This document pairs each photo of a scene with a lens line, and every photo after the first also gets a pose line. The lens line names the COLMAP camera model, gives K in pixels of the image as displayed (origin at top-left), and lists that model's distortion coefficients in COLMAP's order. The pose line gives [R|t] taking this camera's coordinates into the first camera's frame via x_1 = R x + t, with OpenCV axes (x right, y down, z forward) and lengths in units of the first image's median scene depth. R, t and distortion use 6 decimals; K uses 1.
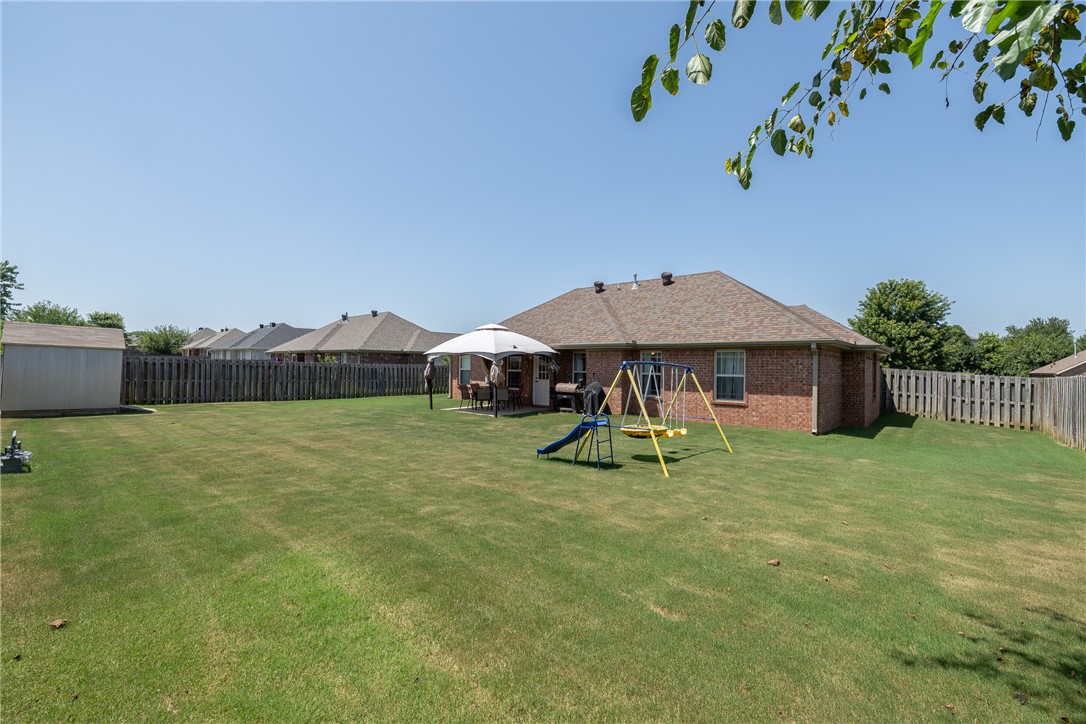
lens RADIAL K [[454.7, 0, 544.4], [0, 454.7, 361.6], [0, 0, 1]] dist [0.001756, 0.000391]
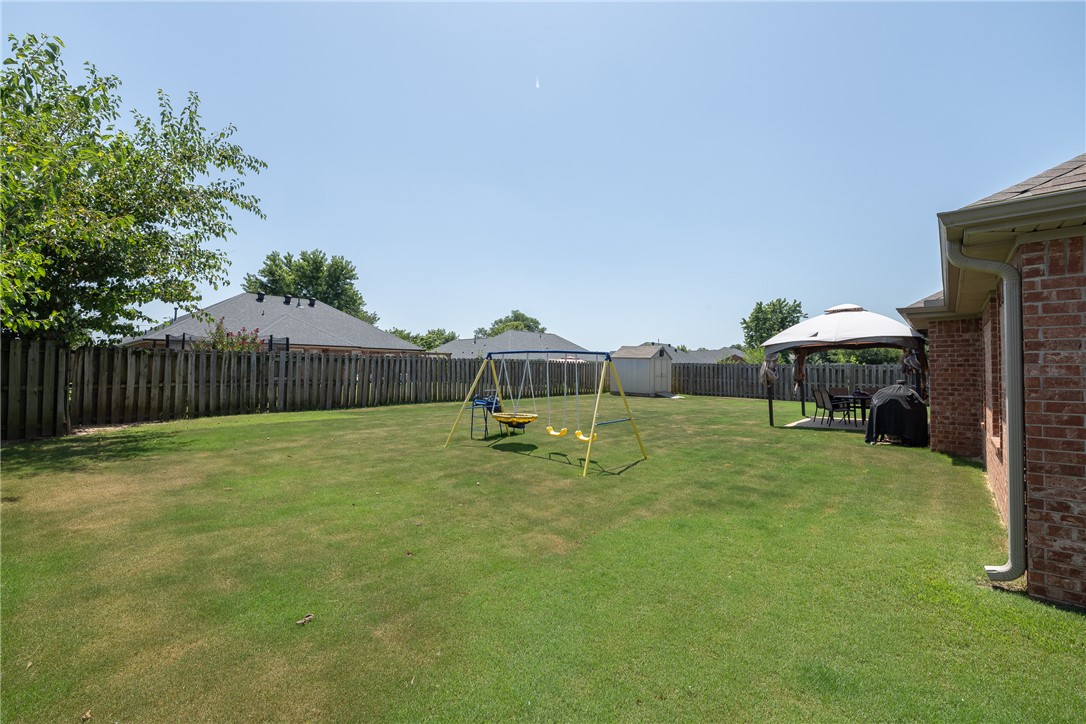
lens RADIAL K [[454.7, 0, 540.8], [0, 454.7, 359.4], [0, 0, 1]] dist [0.001756, 0.000391]
pose [[-0.007955, -0.035482, -0.999339, 0.648730], [0.006287, 0.999349, -0.035533, 0.030251], [0.999949, -0.006566, -0.007727, 0.556067]]
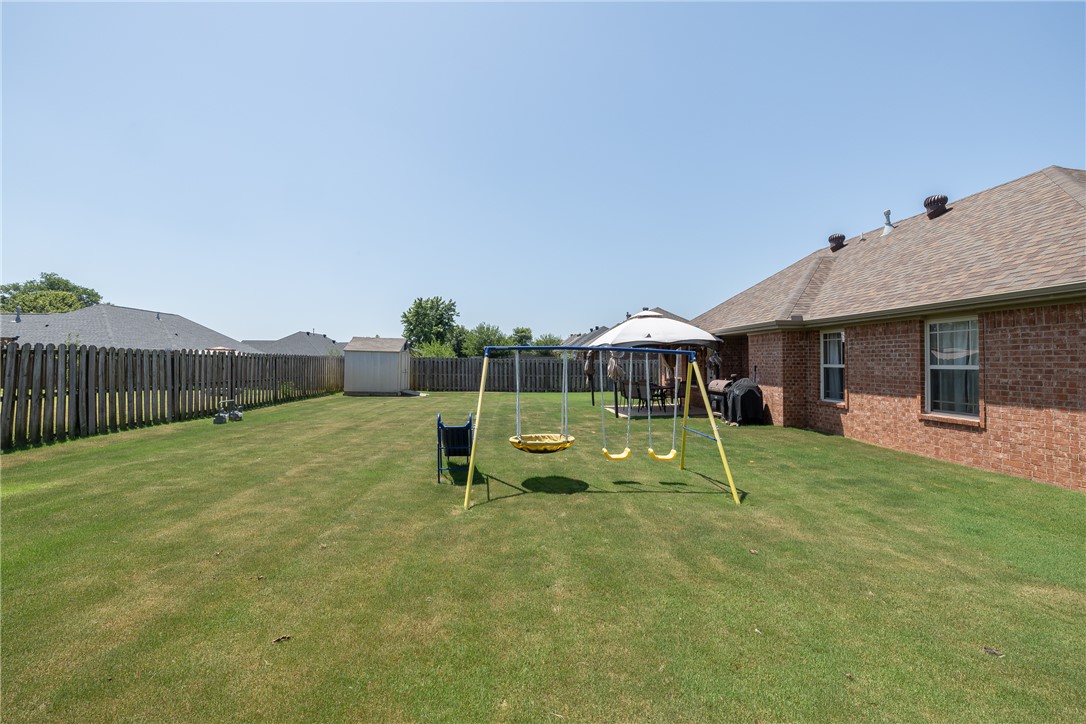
lens RADIAL K [[454.7, 0, 542.3], [0, 454.7, 359.3], [0, 0, 1]] dist [0.001756, 0.000391]
pose [[0.713862, -0.018627, -0.700039, 0.374677], [0.018190, 0.999802, -0.008055, 0.014747], [0.700050, -0.006983, 0.714059, 0.256278]]
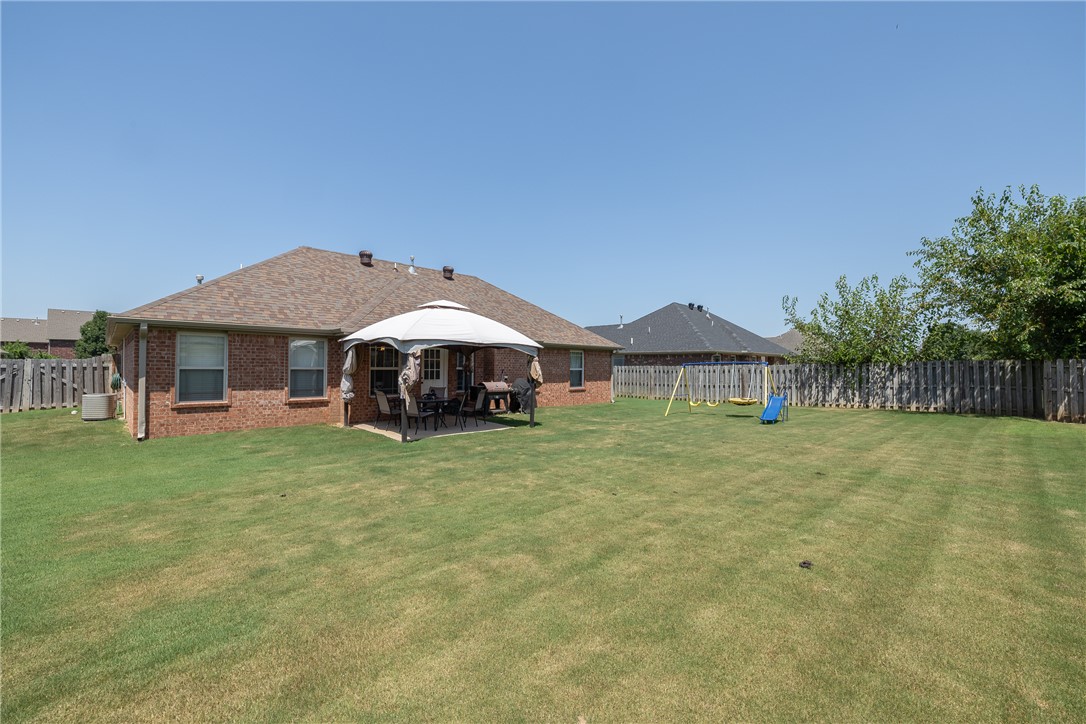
lens RADIAL K [[454.7, 0, 541.9], [0, 454.7, 358.4], [0, 0, 1]] dist [0.001756, 0.000391]
pose [[0.086086, 0.004328, 0.996278, -0.833335], [-0.019140, 0.999813, -0.002690, 0.003292], [-0.996104, -0.018837, 0.086152, 0.843999]]
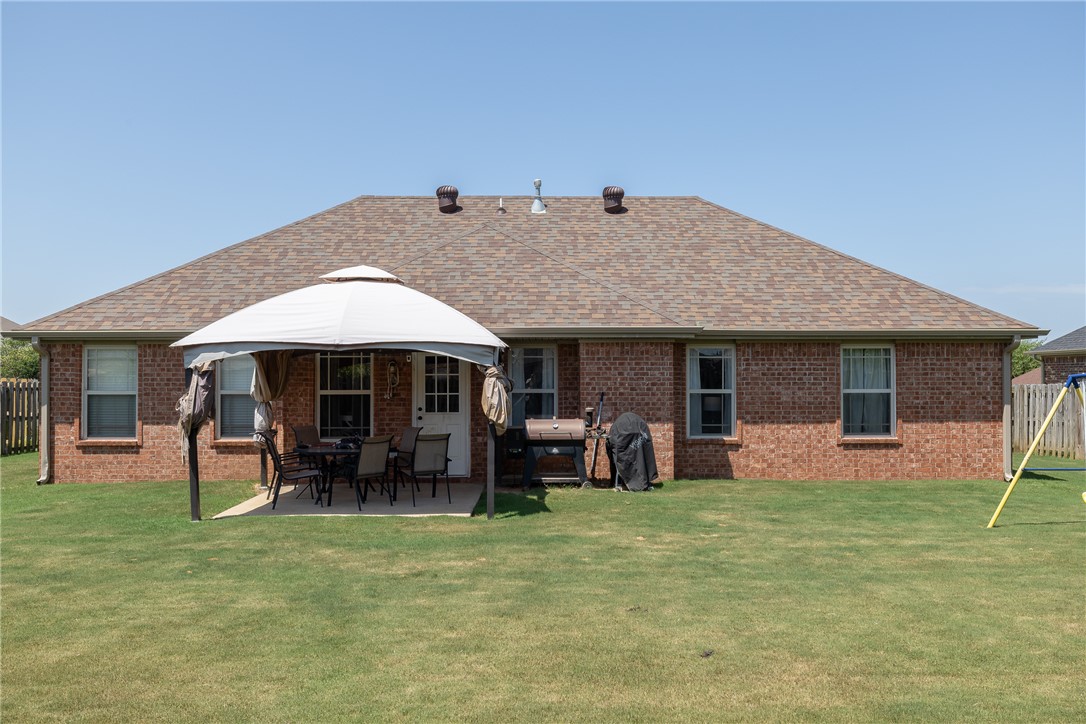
lens RADIAL K [[875.0, 0, 543.6], [0, 875.0, 370.0], [0, 0, 1]] dist [-0.001996, 0.001171]
pose [[0.745858, -0.008222, 0.666055, -0.507877], [0.005169, 0.999965, 0.006555, -0.003214], [-0.666085, -0.001447, 0.745874, 0.402380]]
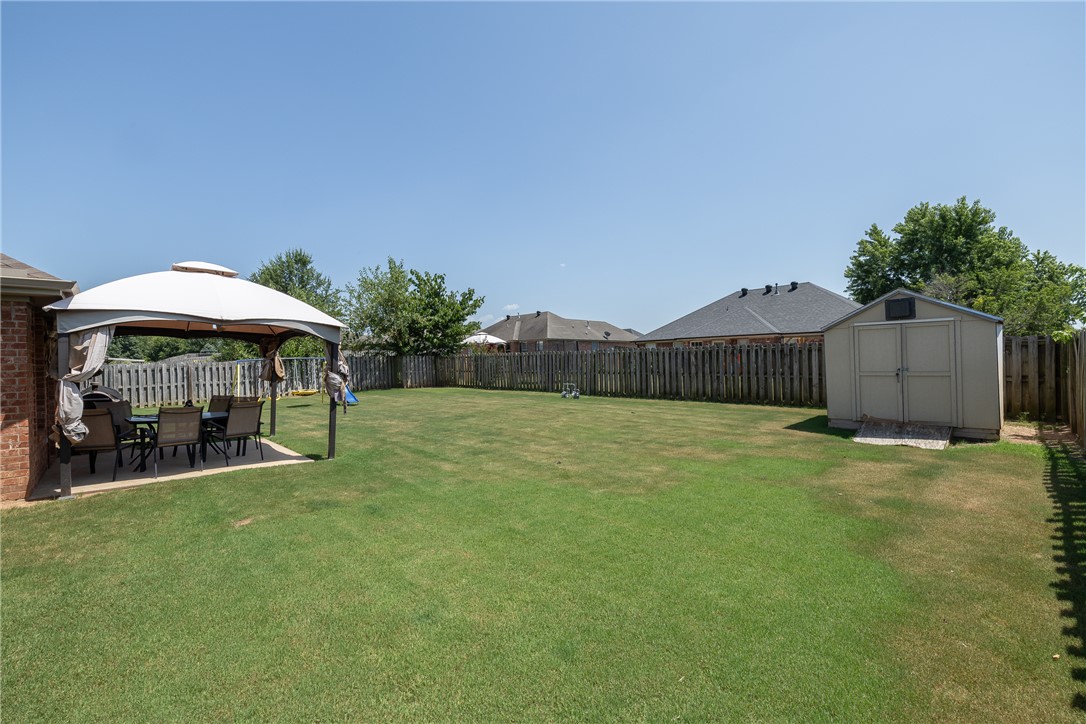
lens RADIAL K [[454.7, 0, 541.1], [0, 454.7, 361.6], [0, 0, 1]] dist [0.001756, 0.000391]
pose [[-0.995826, 0.007322, 0.090983, -0.520212], [0.006541, 0.999939, -0.008889, 0.021752], [-0.091042, -0.008257, -0.995813, 1.504935]]
